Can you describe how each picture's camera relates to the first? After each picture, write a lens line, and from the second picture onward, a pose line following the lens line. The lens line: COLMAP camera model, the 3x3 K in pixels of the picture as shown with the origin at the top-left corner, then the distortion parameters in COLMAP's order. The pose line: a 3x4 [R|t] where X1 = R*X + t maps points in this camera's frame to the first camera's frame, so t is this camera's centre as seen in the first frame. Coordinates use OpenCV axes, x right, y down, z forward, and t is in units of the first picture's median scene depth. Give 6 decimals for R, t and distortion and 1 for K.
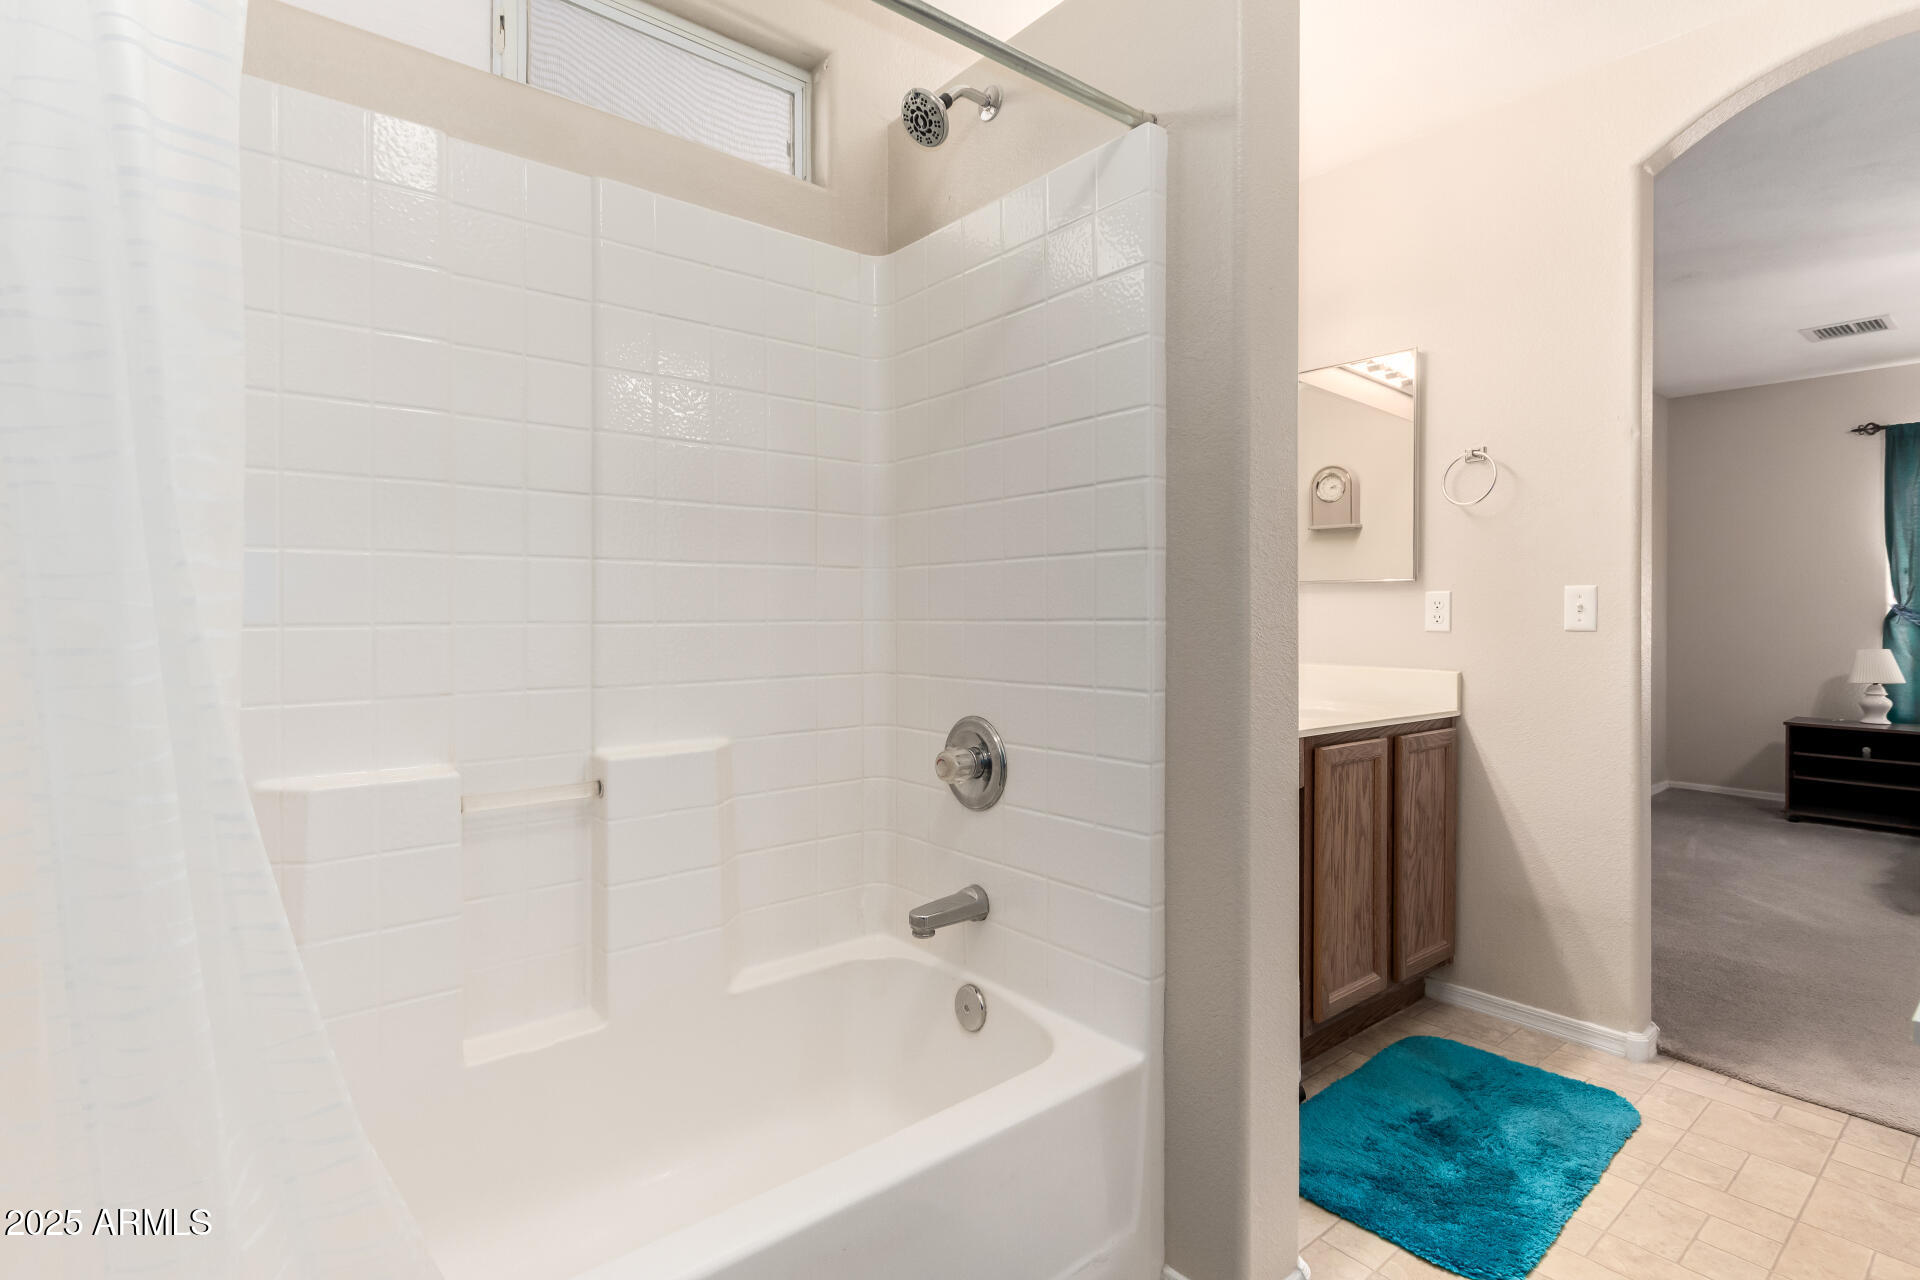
lens RADIAL K [[922.0, 0, 961.8], [0, 922.0, 615.9], [0, 0, 1]] dist [0.004021, 0.000324]
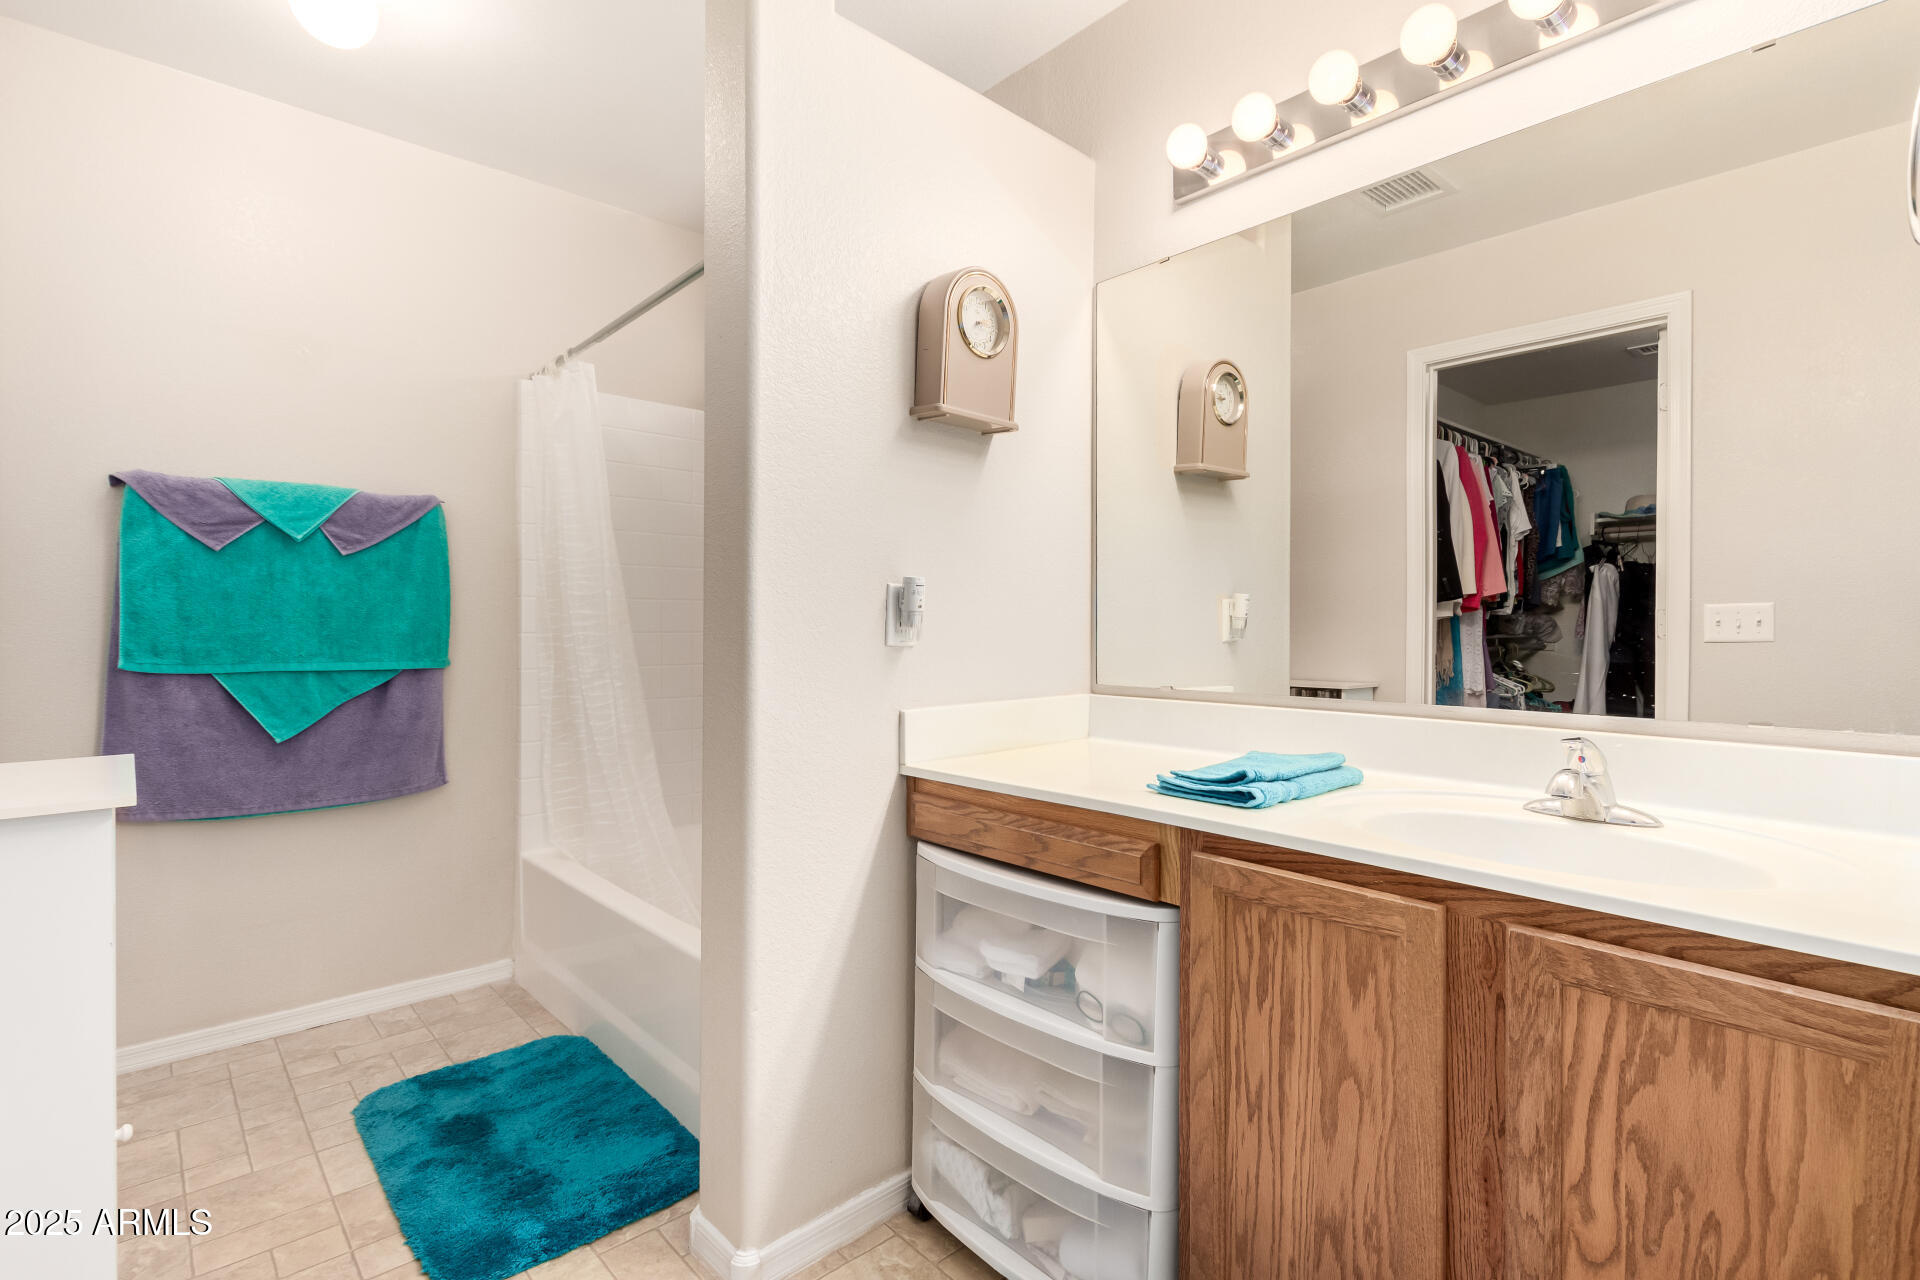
lens RADIAL K [[907.1, 0, 979.0], [0, 907.1, 652.4], [0, 0, 1]] dist [0.002653, -0.000458]
pose [[0.063414, 0.025230, -0.997668, 0.882505], [0.004623, 0.999662, 0.025574, -0.005663], [0.997977, -0.006234, 0.063276, 0.747658]]
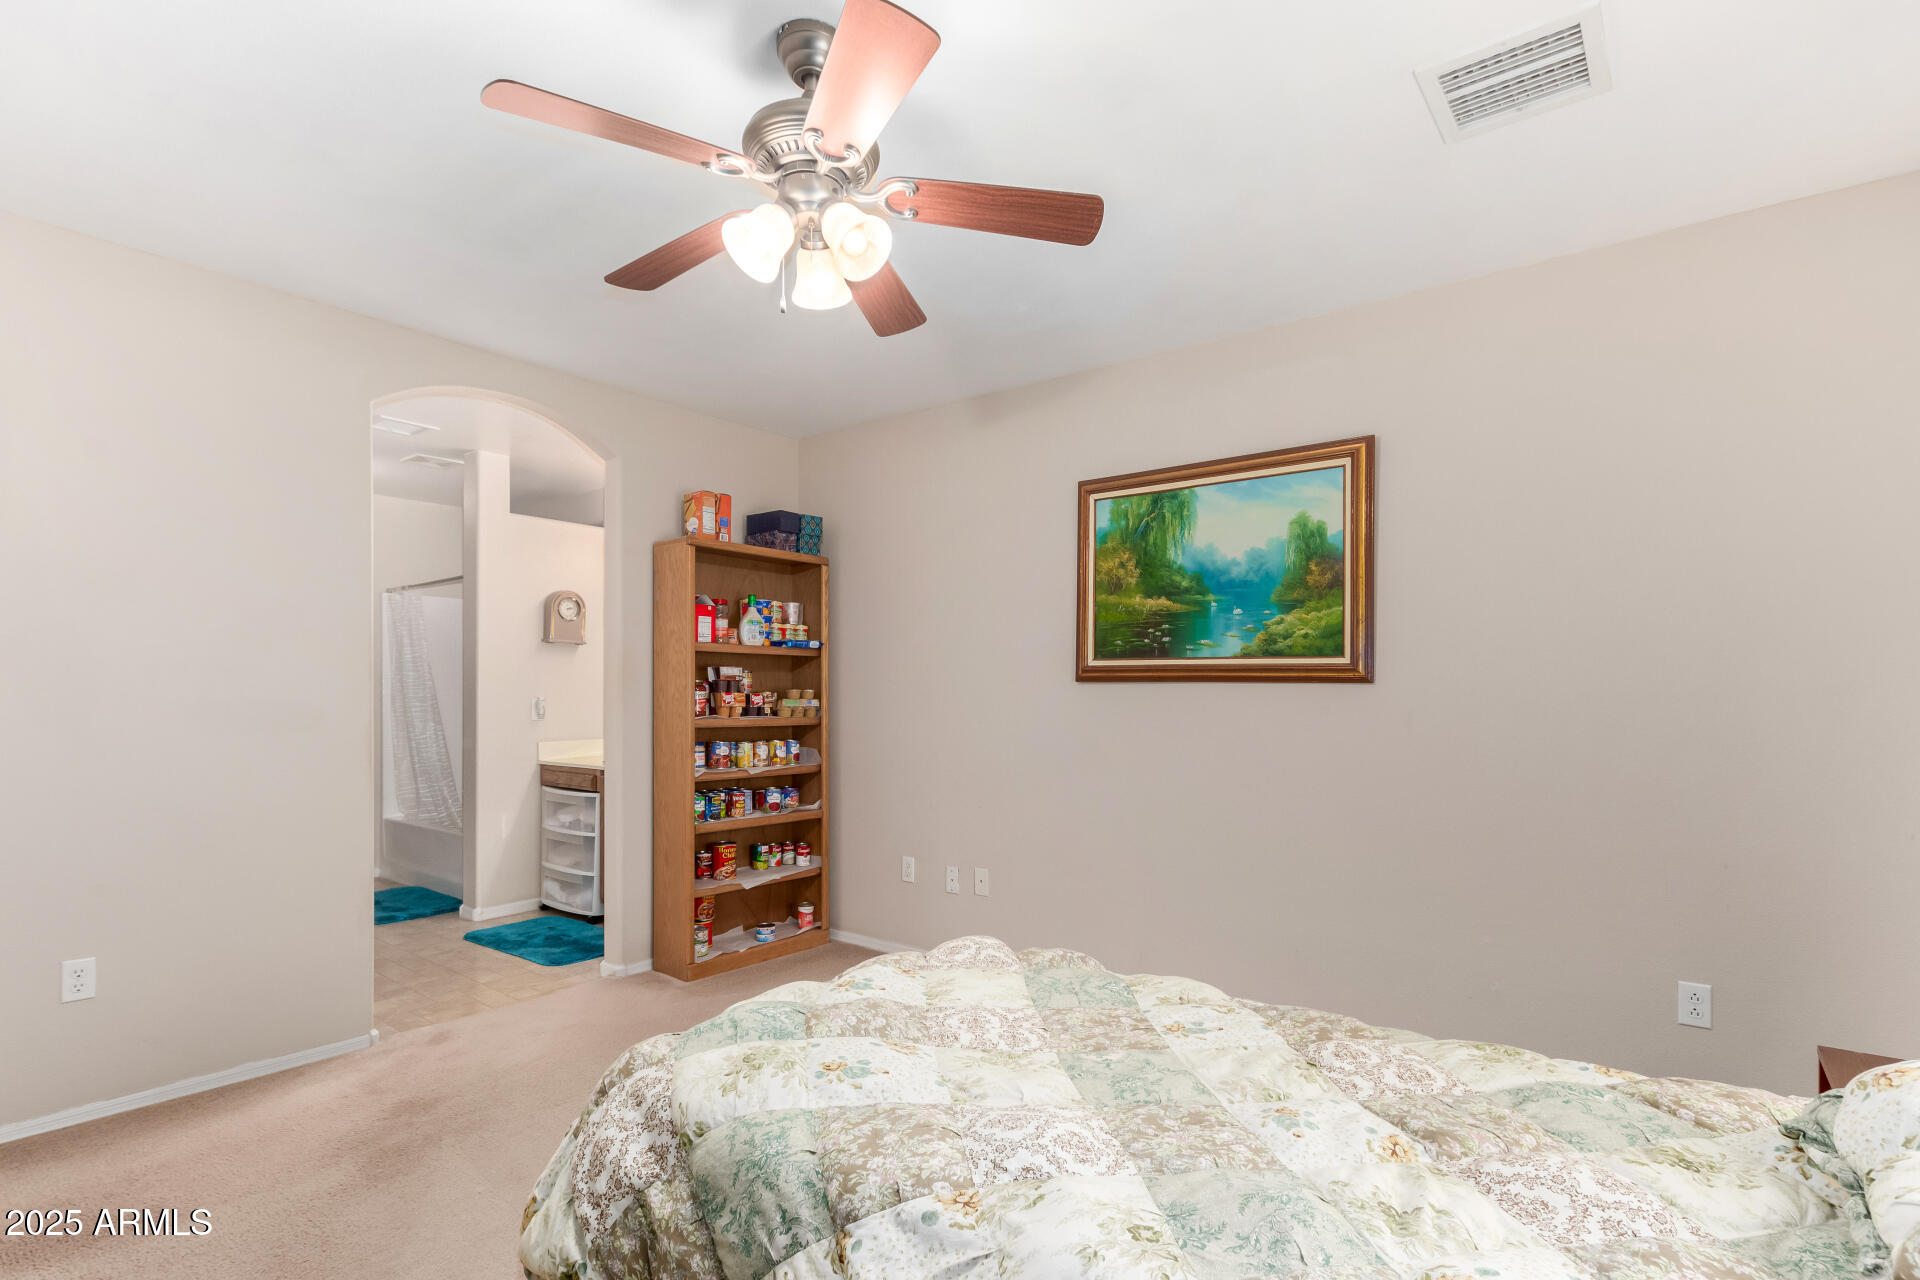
lens RADIAL K [[910.3, 0, 956.6], [0, 910.3, 707.8], [0, 0, 1]] dist [0.002433, 0.000018]
pose [[0.215903, 0.014291, -0.976310, 2.537701], [-0.001987, 0.999897, 0.014197, -0.050315], [0.976413, -0.001125, 0.215909, 1.259183]]
